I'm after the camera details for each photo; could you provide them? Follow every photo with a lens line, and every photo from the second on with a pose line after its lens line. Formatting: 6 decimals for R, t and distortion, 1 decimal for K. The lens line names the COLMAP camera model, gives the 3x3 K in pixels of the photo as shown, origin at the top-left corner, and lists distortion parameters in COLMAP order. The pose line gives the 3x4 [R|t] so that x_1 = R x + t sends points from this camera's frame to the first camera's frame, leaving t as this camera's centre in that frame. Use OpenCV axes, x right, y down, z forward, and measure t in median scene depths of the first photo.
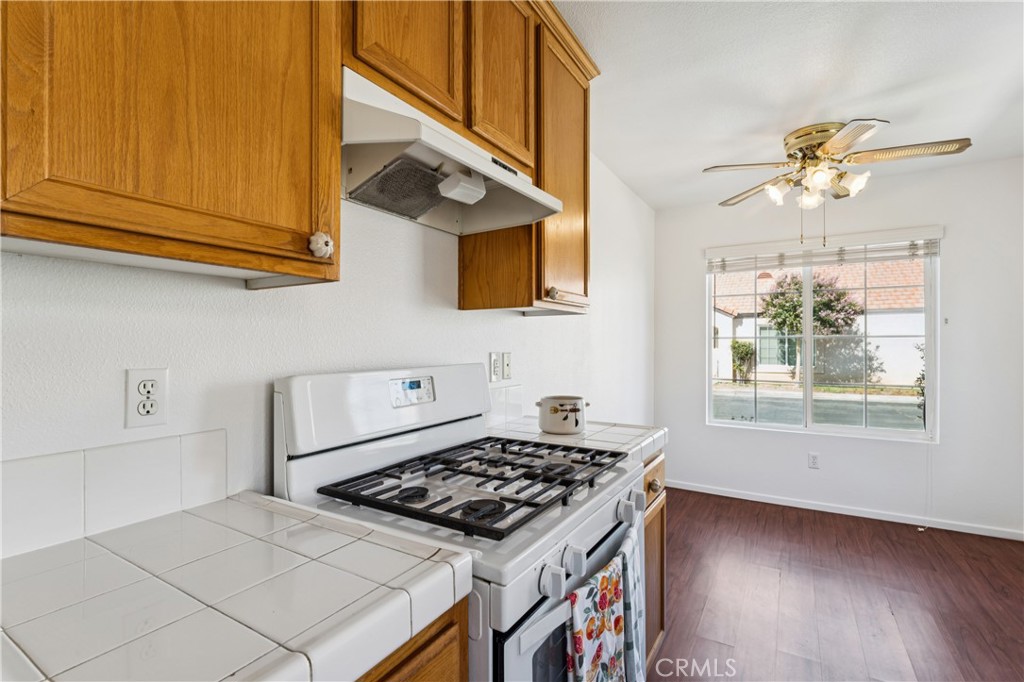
lens RADIAL K [[464.9, 0, 515.3], [0, 464.9, 344.2], [0, 0, 1]] dist [0.003767, -0.000396]
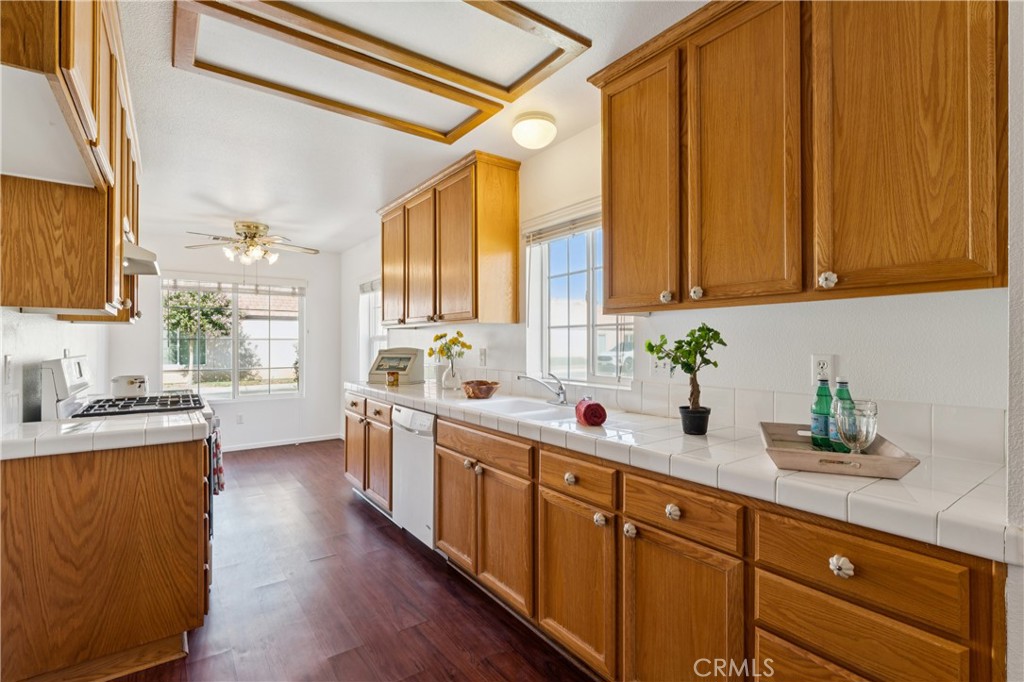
lens RADIAL K [[464.9, 0, 509.9], [0, 464.9, 341.4], [0, 0, 1]] dist [0.003767, -0.000396]
pose [[0.385163, 0.004742, 0.922836, -0.107169], [0.000892, 0.999984, -0.005511, 0.000335], [-0.922848, 0.002946, 0.385153, -0.103140]]
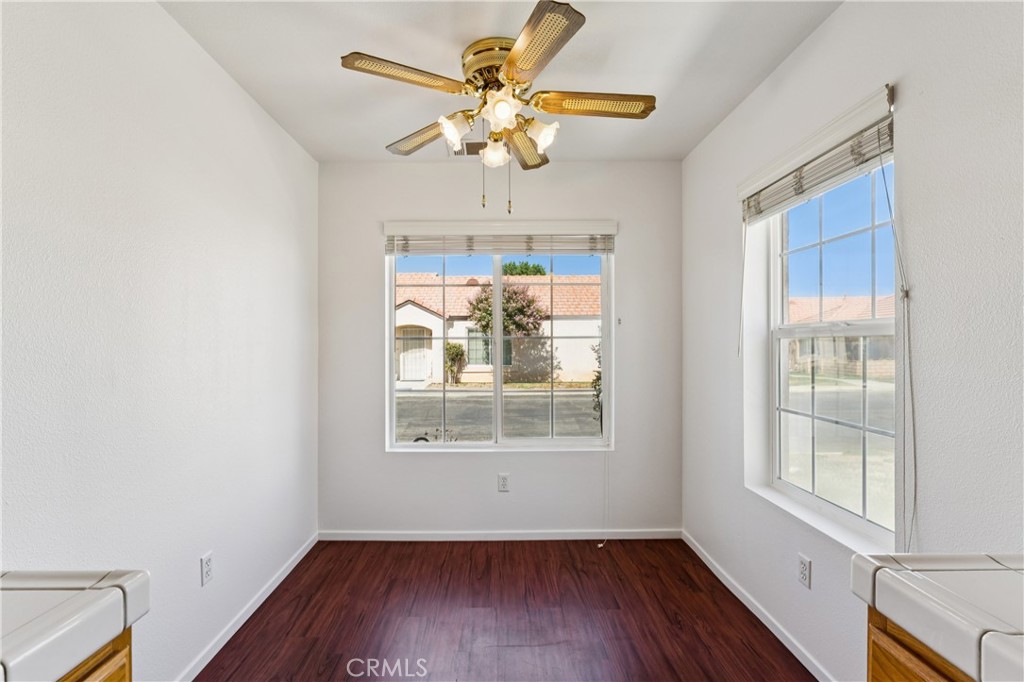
lens RADIAL K [[464.9, 0, 505.7], [0, 464.9, 345.9], [0, 0, 1]] dist [0.003767, -0.000396]
pose [[0.849771, -0.002916, 0.527145, 0.047206], [0.002956, 0.999995, 0.000767, -0.000260], [-0.527144, 0.000906, 0.849775, 0.066172]]
